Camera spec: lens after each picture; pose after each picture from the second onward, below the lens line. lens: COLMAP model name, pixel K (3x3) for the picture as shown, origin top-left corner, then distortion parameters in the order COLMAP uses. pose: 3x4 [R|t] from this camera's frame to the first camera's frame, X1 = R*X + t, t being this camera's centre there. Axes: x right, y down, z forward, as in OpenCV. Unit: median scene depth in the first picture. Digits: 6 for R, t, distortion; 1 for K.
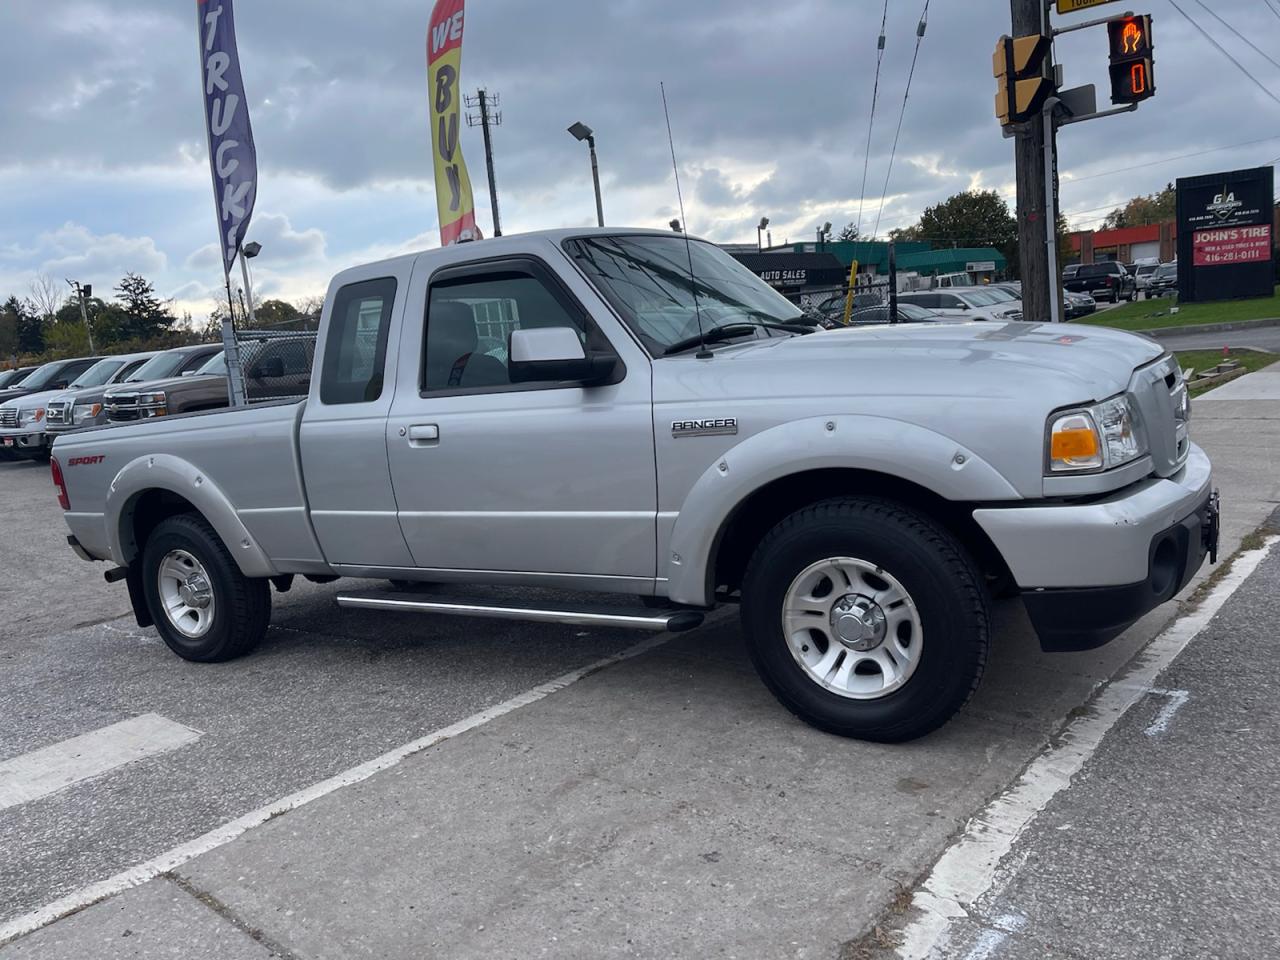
lens RADIAL K [[967.4, 0, 642.1], [0, 967.4, 489.1], [0, 0, 1]] dist [0.081051, -0.106870]
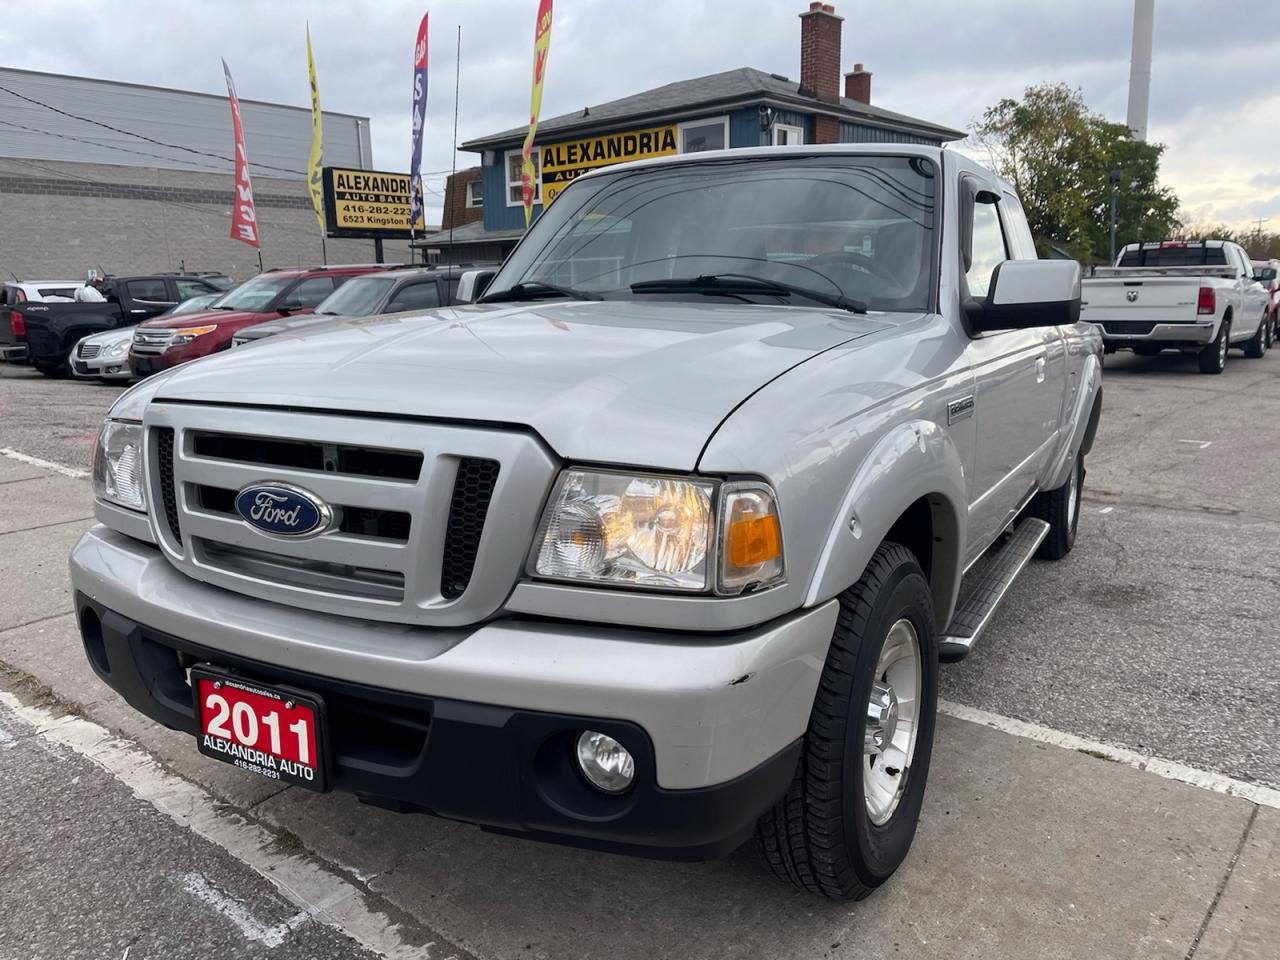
lens RADIAL K [[975.0, 0, 642.5], [0, 975.0, 483.7], [0, 0, 1]] dist [0.077675, -0.108345]
pose [[0.037373, 0.288167, -0.956851, 1.059036], [-0.151181, 0.948129, 0.279636, -0.276696], [0.987799, 0.134207, 0.079000, 1.122304]]
